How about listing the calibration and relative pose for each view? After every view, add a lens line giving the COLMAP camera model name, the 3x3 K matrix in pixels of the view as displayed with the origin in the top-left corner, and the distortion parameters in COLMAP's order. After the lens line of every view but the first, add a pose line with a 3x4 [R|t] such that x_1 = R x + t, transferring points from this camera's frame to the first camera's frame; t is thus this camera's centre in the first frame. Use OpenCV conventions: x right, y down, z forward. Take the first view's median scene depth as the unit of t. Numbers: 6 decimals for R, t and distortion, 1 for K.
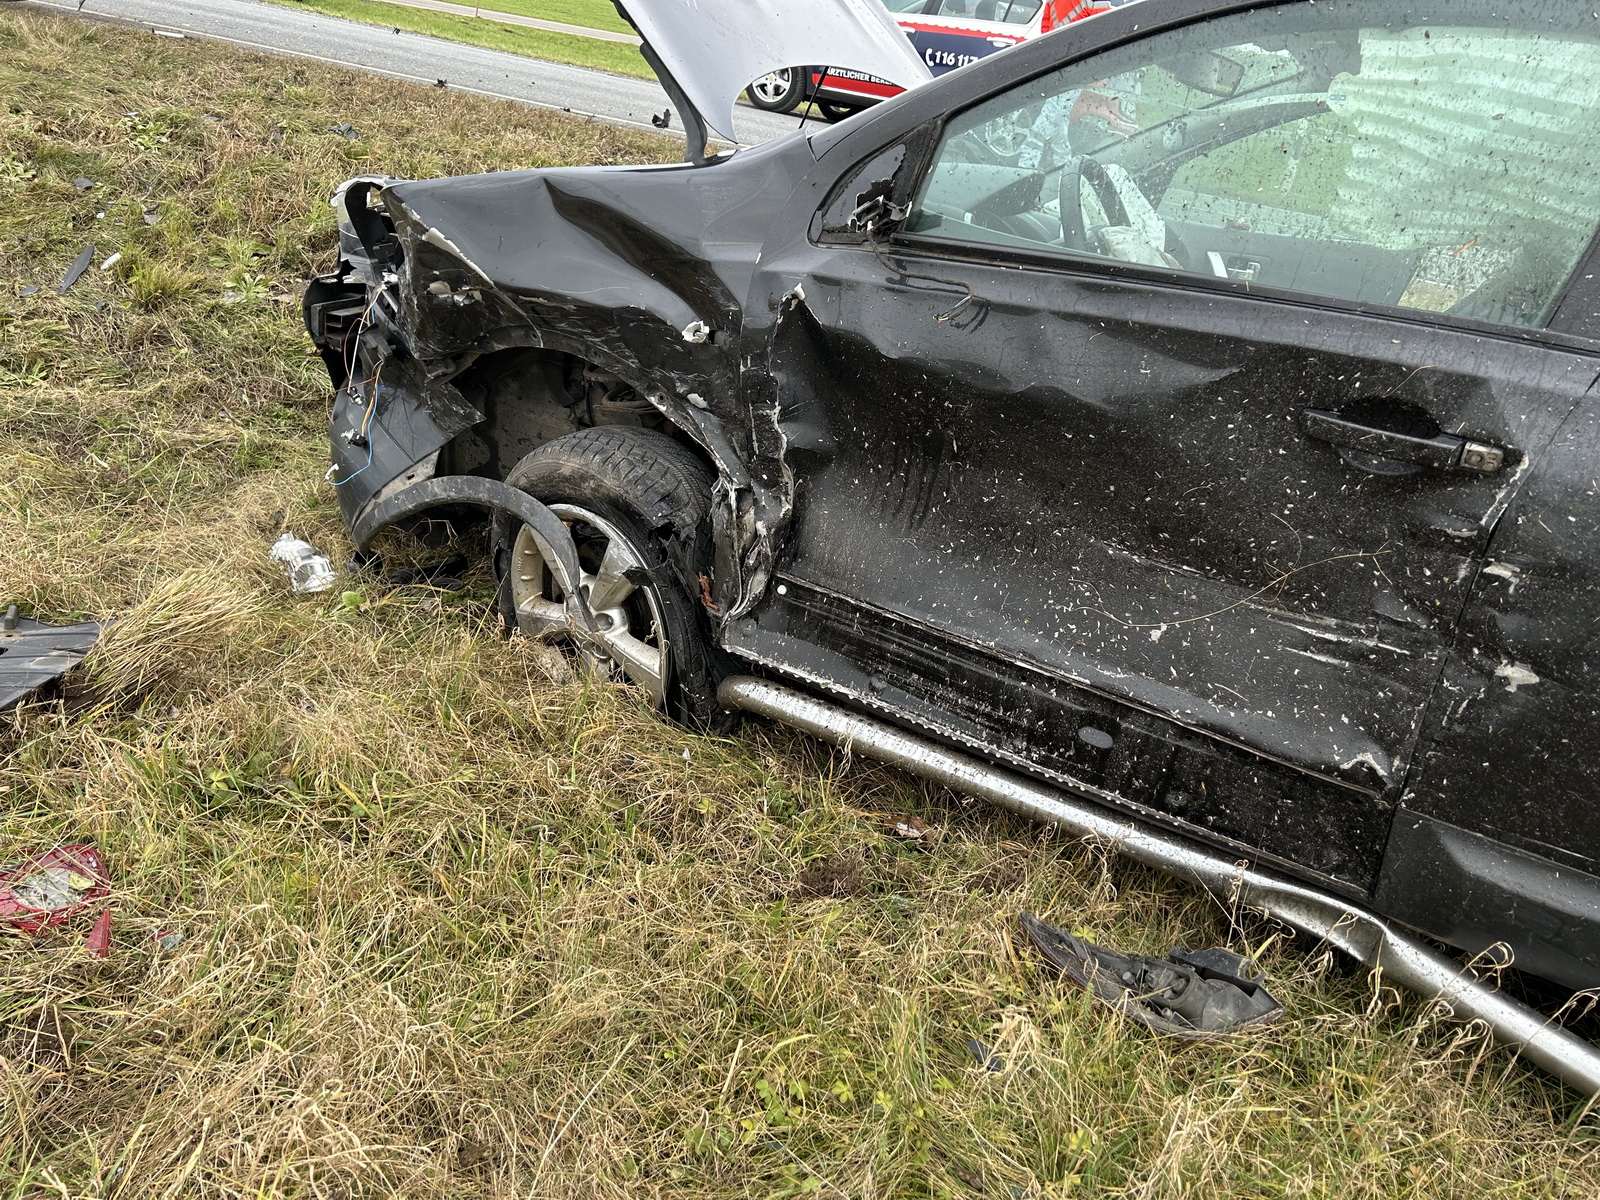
lens RADIAL K [[1236.7, 0, 774.4], [0, 1236.7, 601.7], [0, 0, 1]] dist [0.078559, -0.093074]
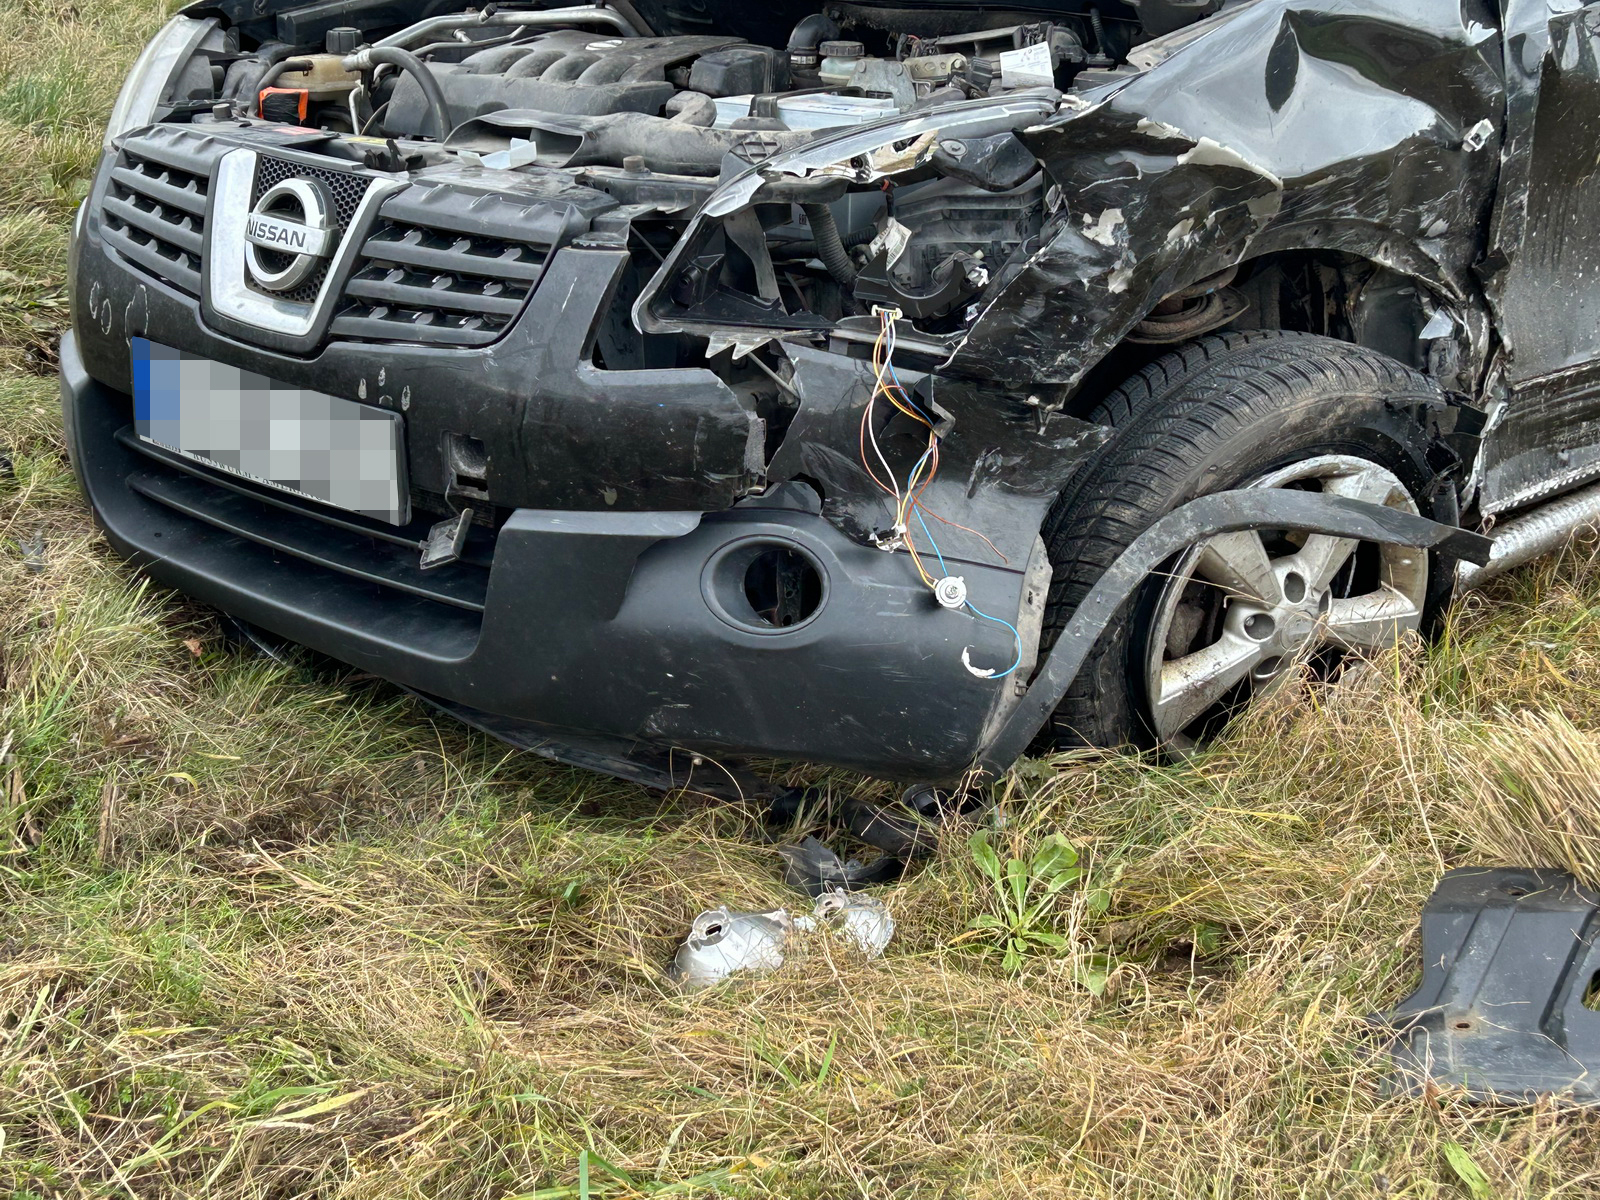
lens RADIAL K [[2423.5, 0, 800.0], [0, 2423.5, 600.0], [0, 0, 1]] dist [0.107367, -0.035250]
pose [[0.253084, -0.436387, 0.863432, -1.713729], [0.415596, 0.854982, 0.310299, -0.654601], [-0.873630, 0.280307, 0.397743, 0.883072]]
